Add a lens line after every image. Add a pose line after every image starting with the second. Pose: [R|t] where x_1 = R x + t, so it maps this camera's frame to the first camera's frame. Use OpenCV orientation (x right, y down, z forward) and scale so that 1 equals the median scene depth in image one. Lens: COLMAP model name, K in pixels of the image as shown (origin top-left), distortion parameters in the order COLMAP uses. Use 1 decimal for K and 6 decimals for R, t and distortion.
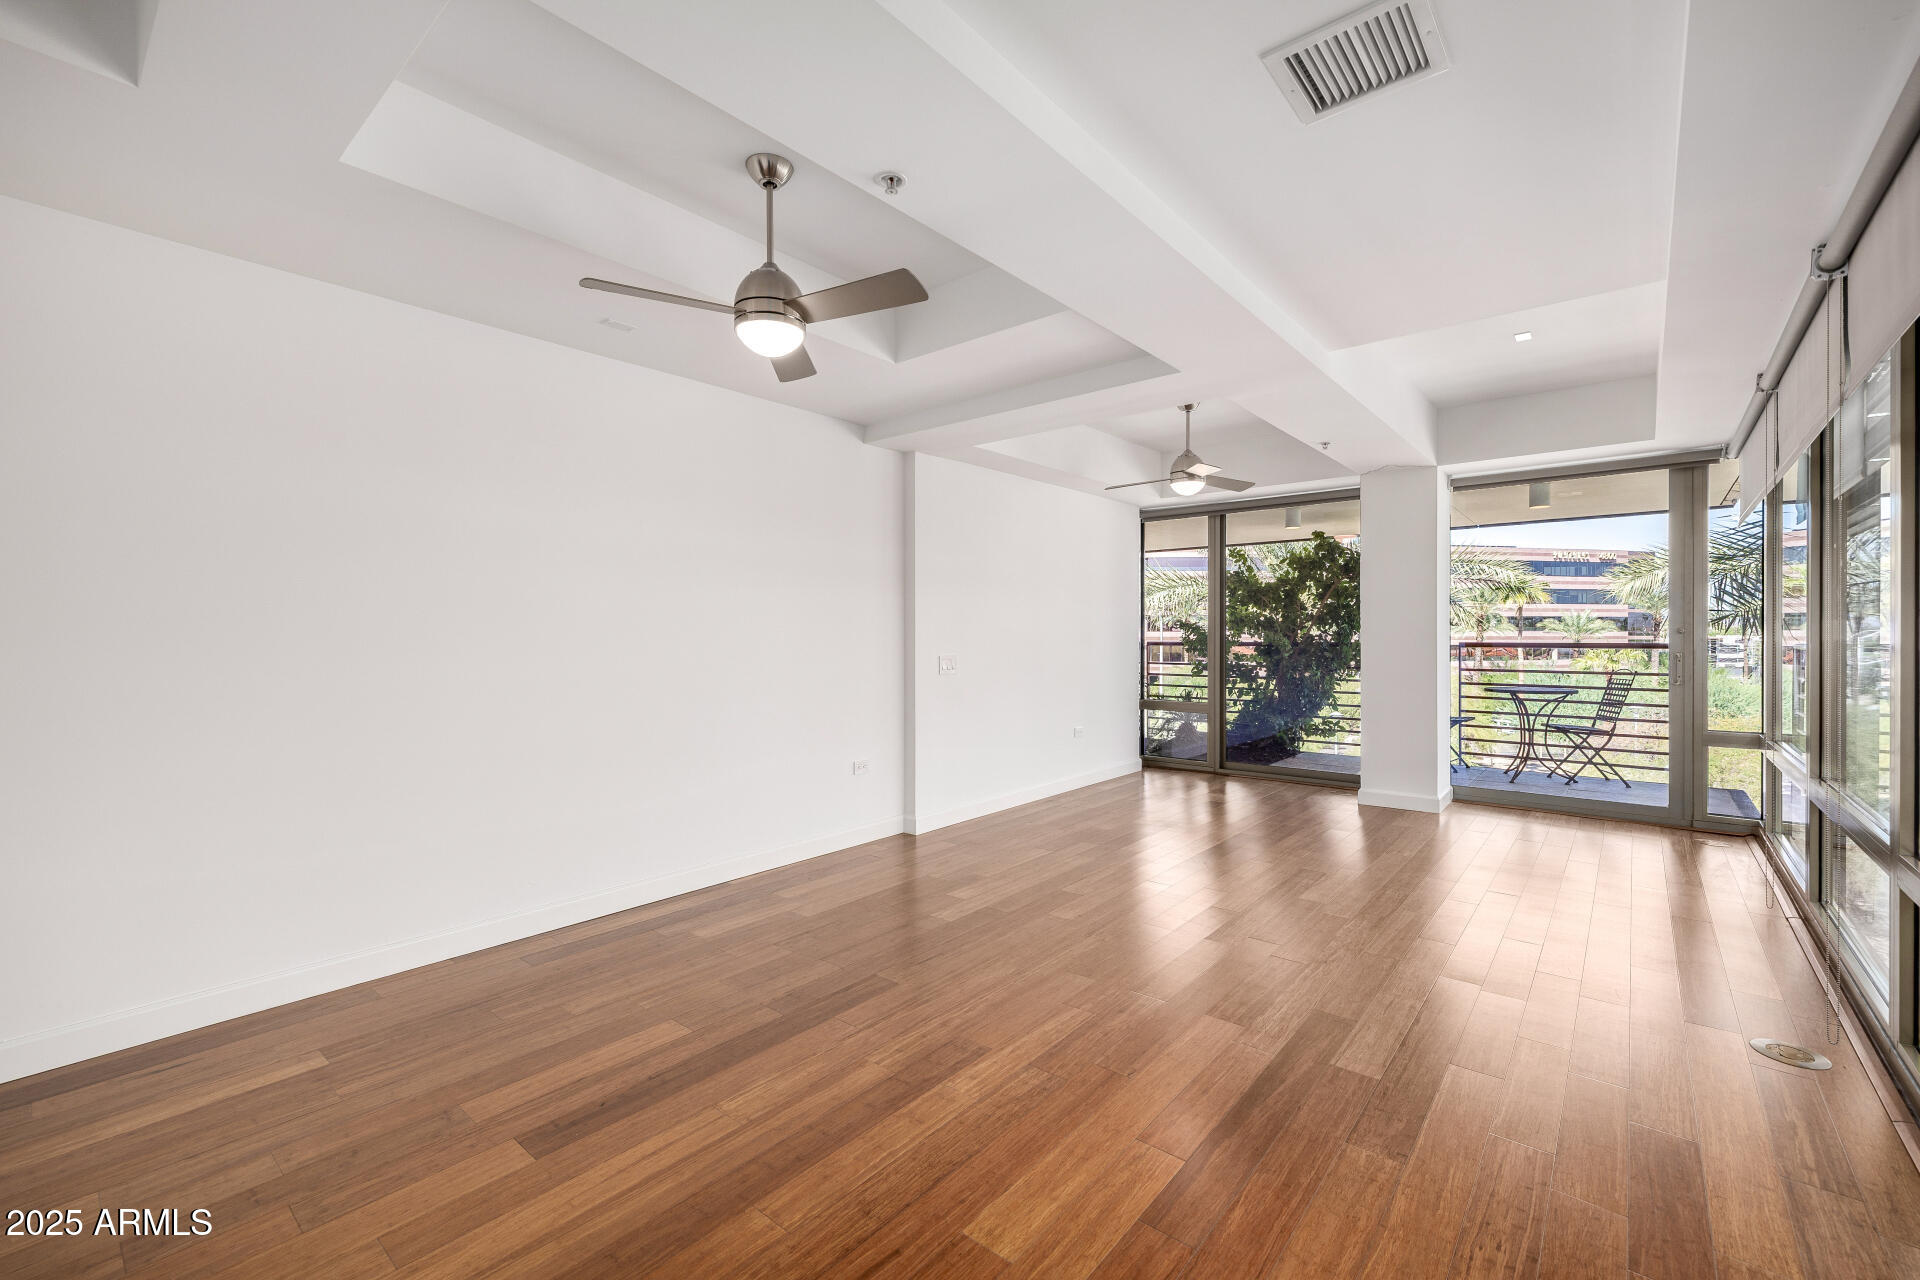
lens RADIAL K [[811.4, 0, 952.6], [0, 811.4, 636.6], [0, 0, 1]] dist [0.003246, 0.001410]
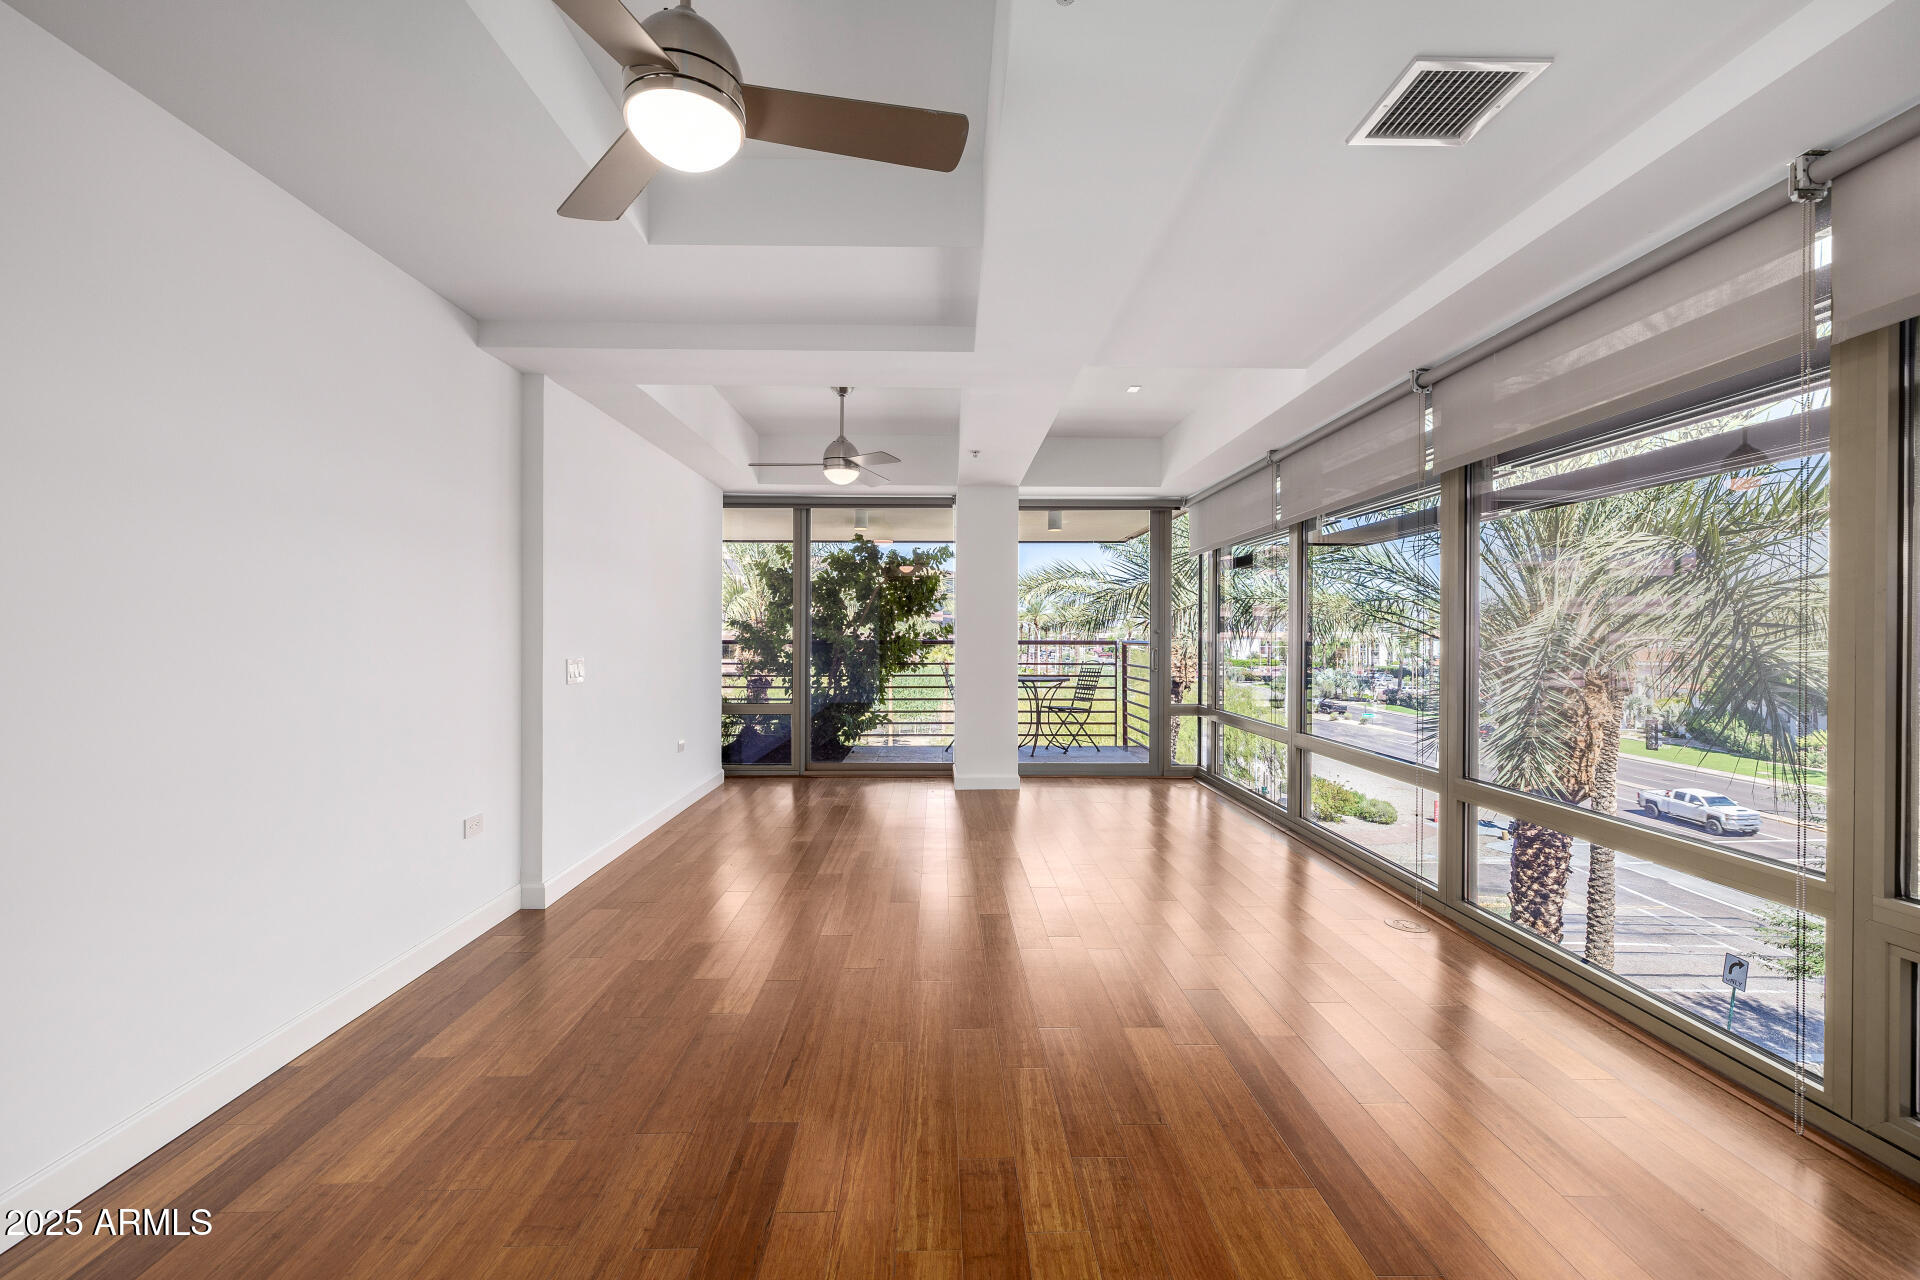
lens RADIAL K [[811.4, 0, 955.4], [0, 811.4, 638.2], [0, 0, 1]] dist [0.003246, 0.001410]
pose [[0.746056, 0.001045, 0.665883, -0.210085], [-0.003577, 0.999991, 0.002438, 0.001622], [-0.665874, -0.004201, 0.746052, 0.184300]]
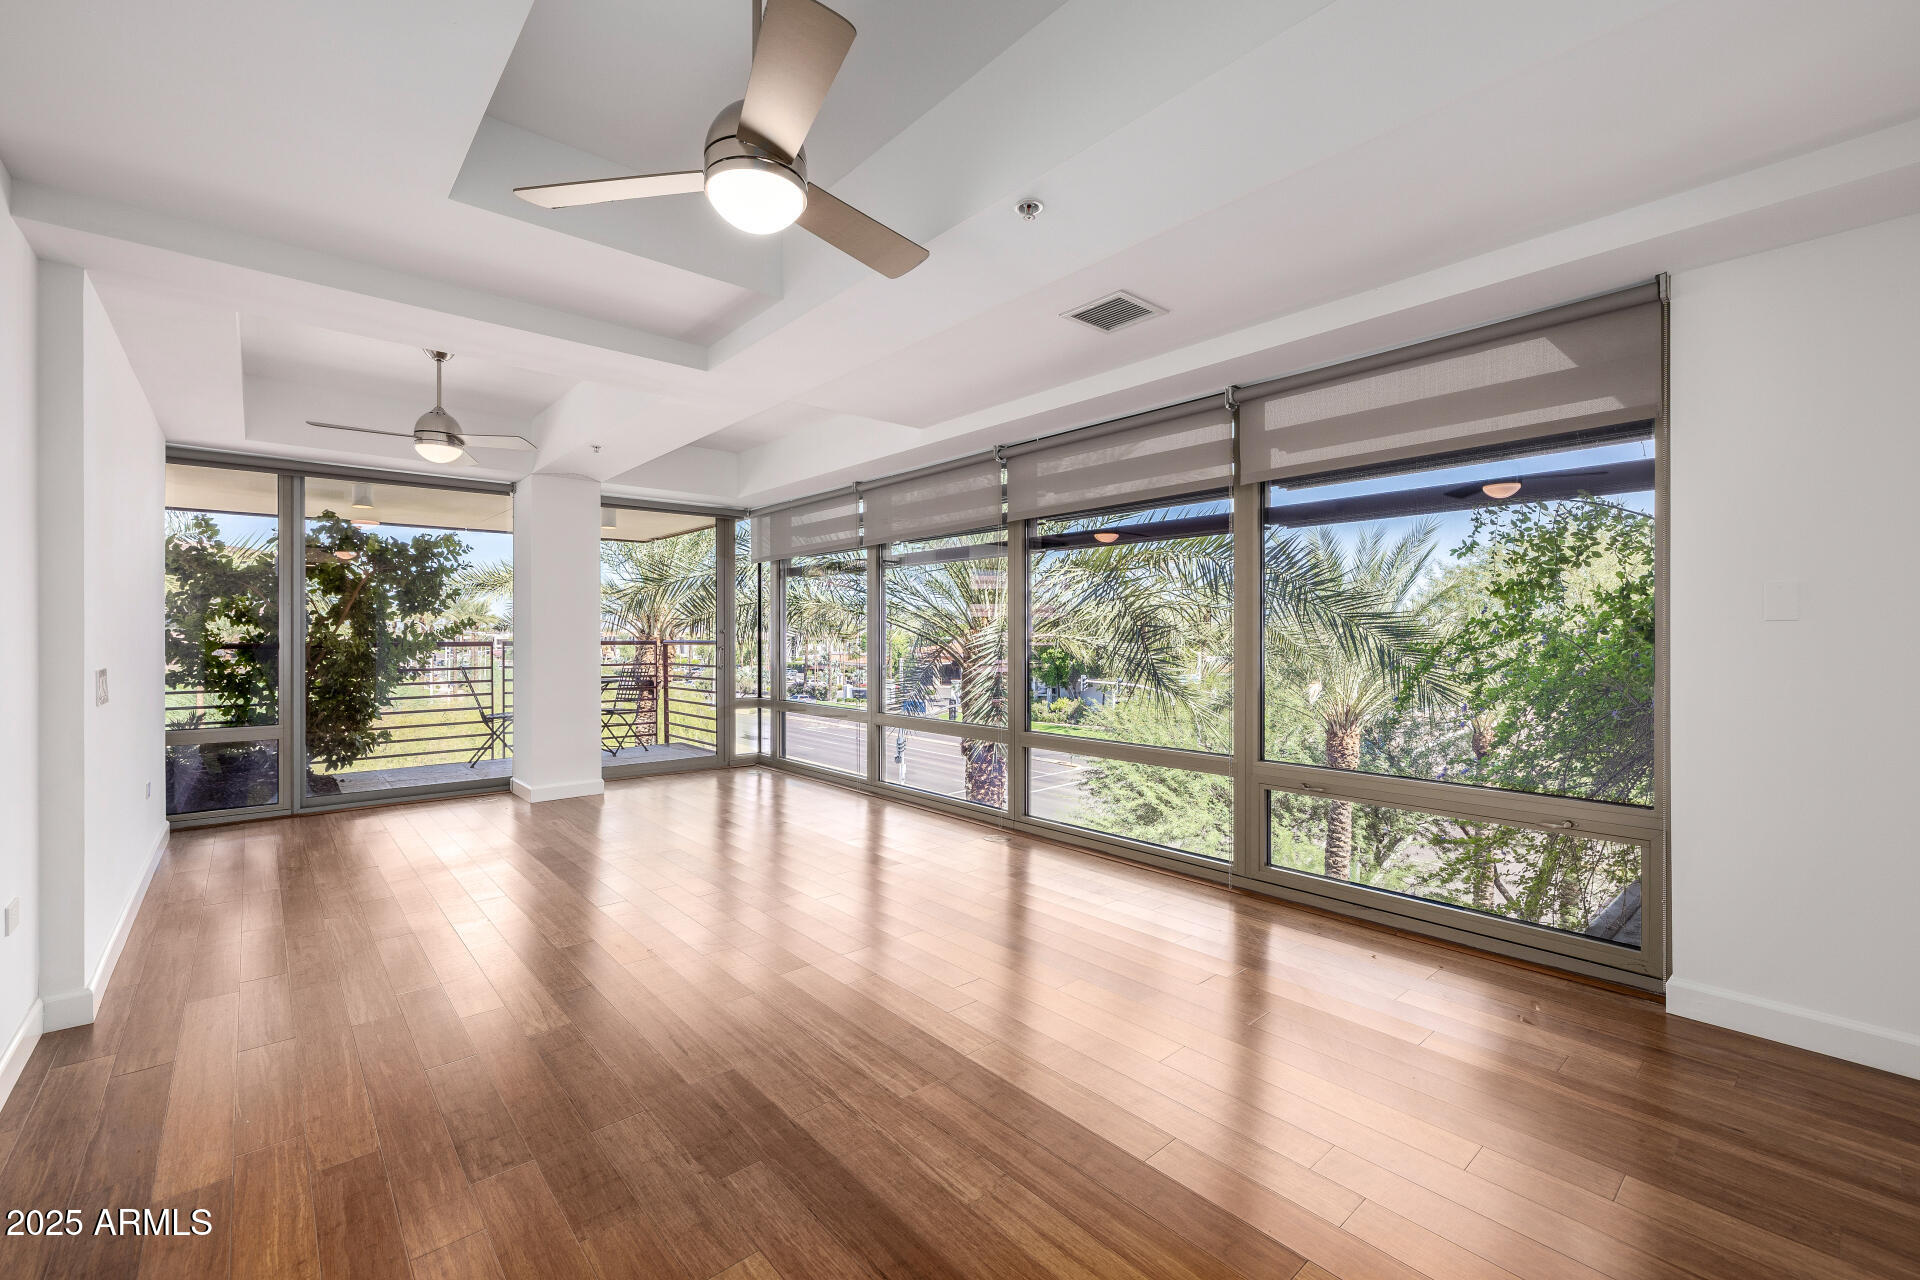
lens RADIAL K [[811.4, 0, 959.6], [0, 811.4, 634.2], [0, 0, 1]] dist [0.003246, 0.001410]
pose [[0.139612, 0.002229, 0.990204, -0.395656], [0.003701, 0.999989, -0.002772, 0.003335], [-0.990199, 0.004051, 0.139602, 0.322548]]
